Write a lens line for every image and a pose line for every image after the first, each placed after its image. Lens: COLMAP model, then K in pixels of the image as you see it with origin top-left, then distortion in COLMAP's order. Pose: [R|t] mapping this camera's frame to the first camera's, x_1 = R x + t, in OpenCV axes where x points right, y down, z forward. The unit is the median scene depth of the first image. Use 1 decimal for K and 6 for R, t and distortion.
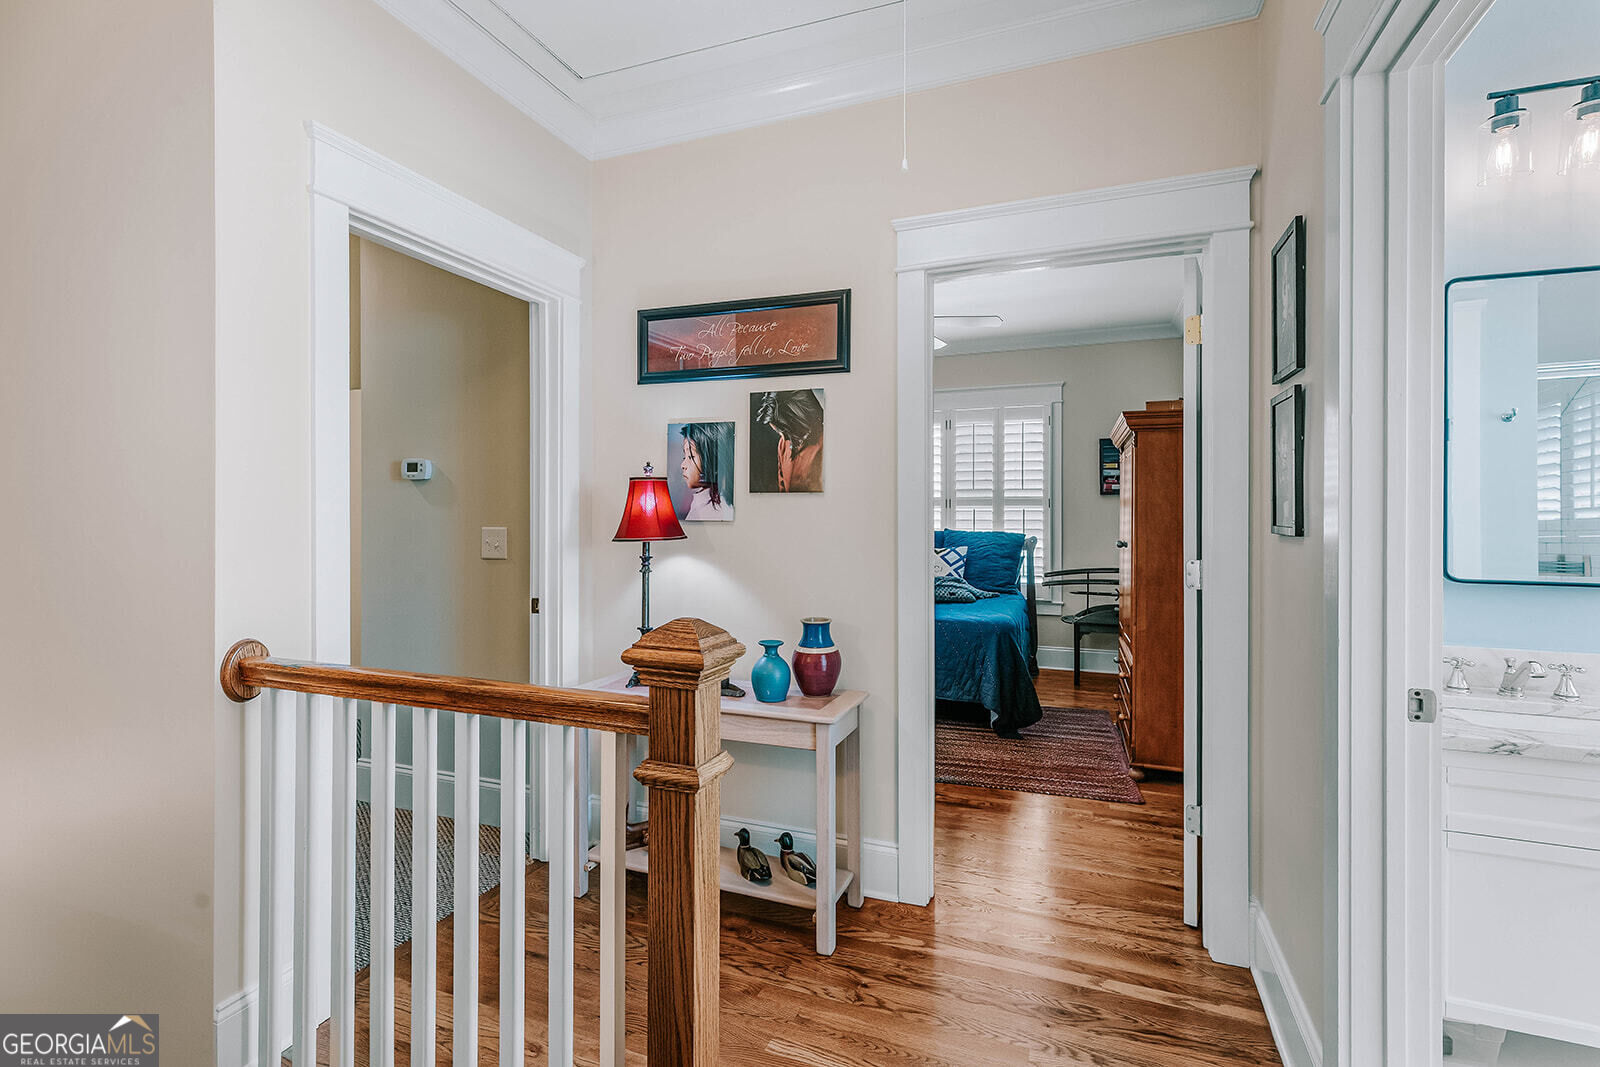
lens RADIAL K [[736.5, 0, 807.1], [0, 736.5, 518.2], [0, 0, 1]] dist [-0.000221, 0.000533]
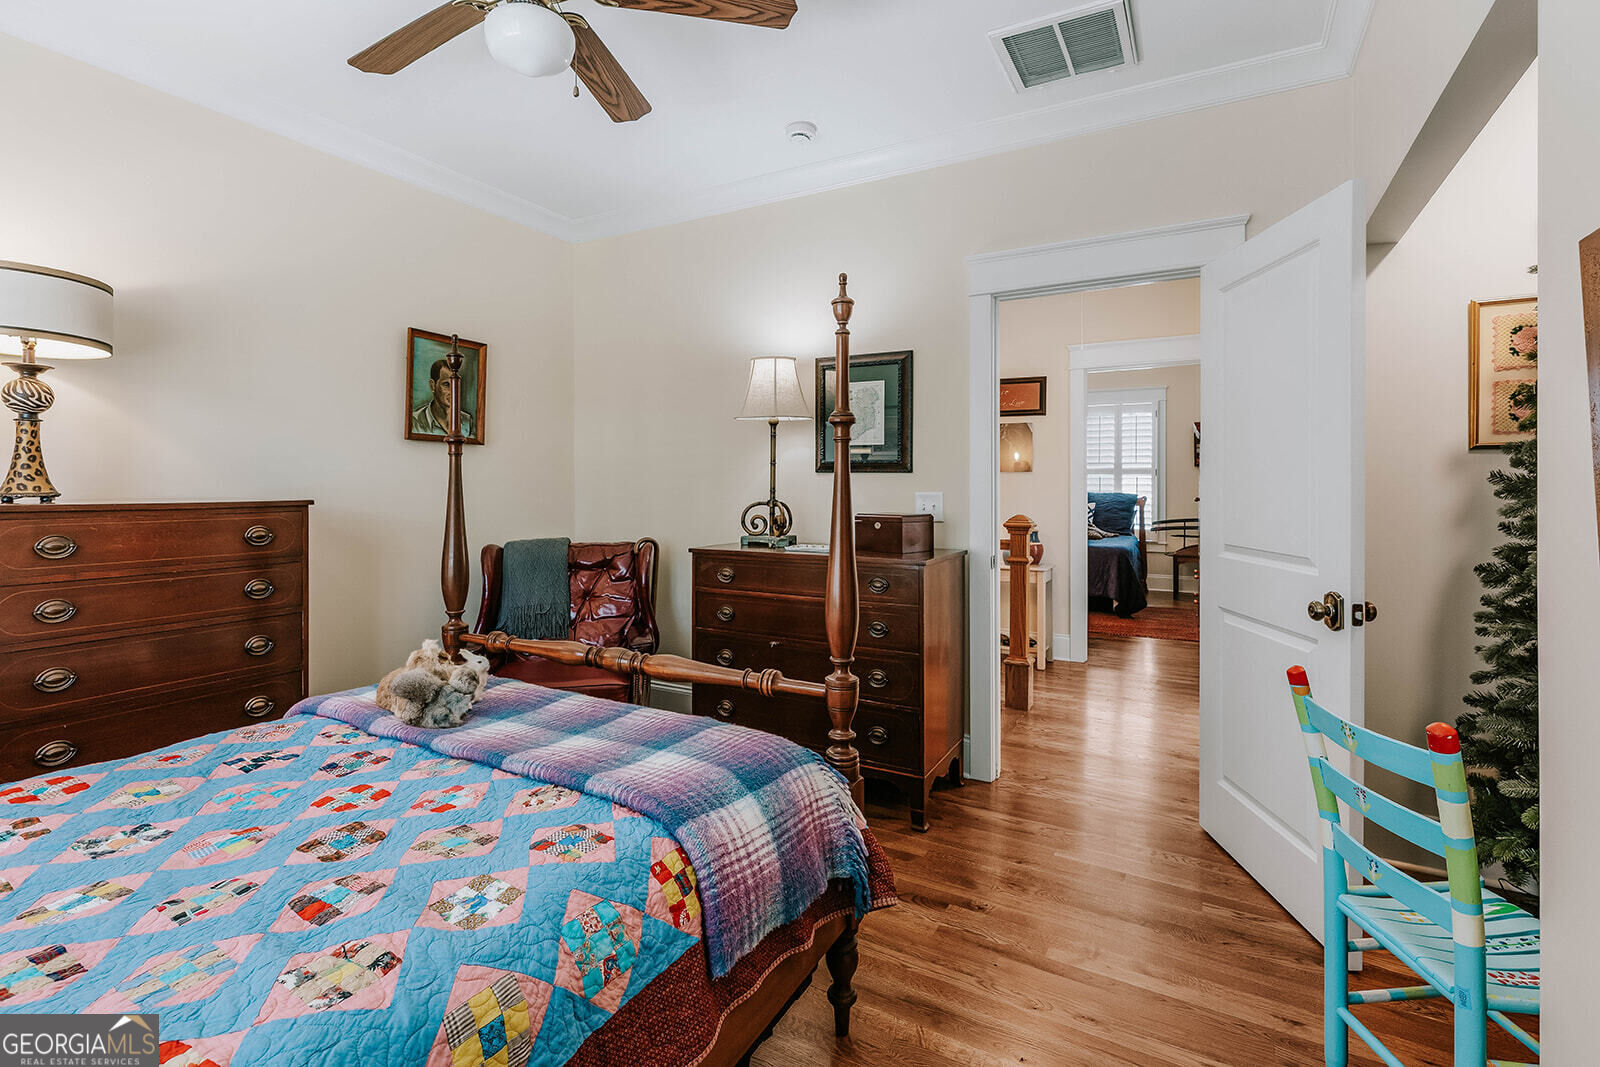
lens RADIAL K [[736.5, 0, 788.5], [0, 736.5, 486.3], [0, 0, 1]] dist [-0.000221, 0.000533]
pose [[0.986614, 0.001551, -0.163065, -0.139337], [-0.000671, 0.999985, 0.005450, -0.001582], [0.163071, -0.005268, 0.986600, -0.518642]]
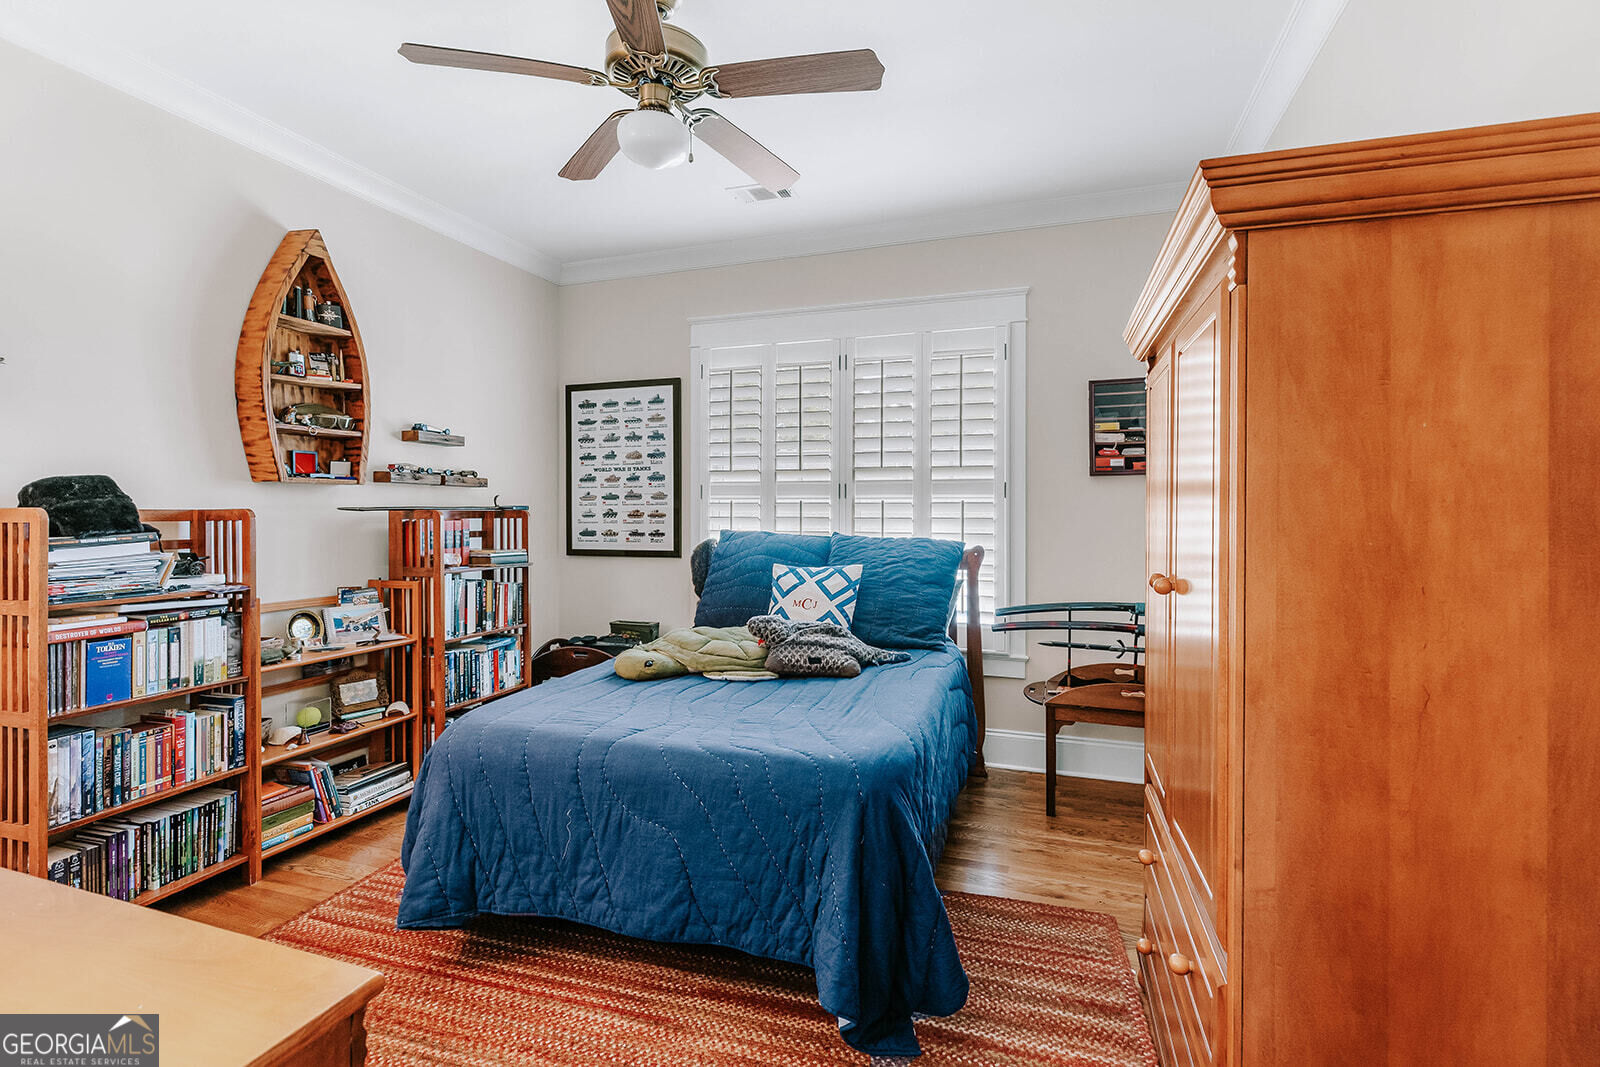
lens RADIAL K [[736.5, 0, 798.8], [0, 736.5, 518.3], [0, 0, 1]] dist [-0.000221, 0.000533]
pose [[0.999770, -0.000171, 0.021469, 0.153495], [0.000065, 0.999988, 0.004970, -0.000637], [-0.021469, -0.004967, 0.999757, 0.419603]]
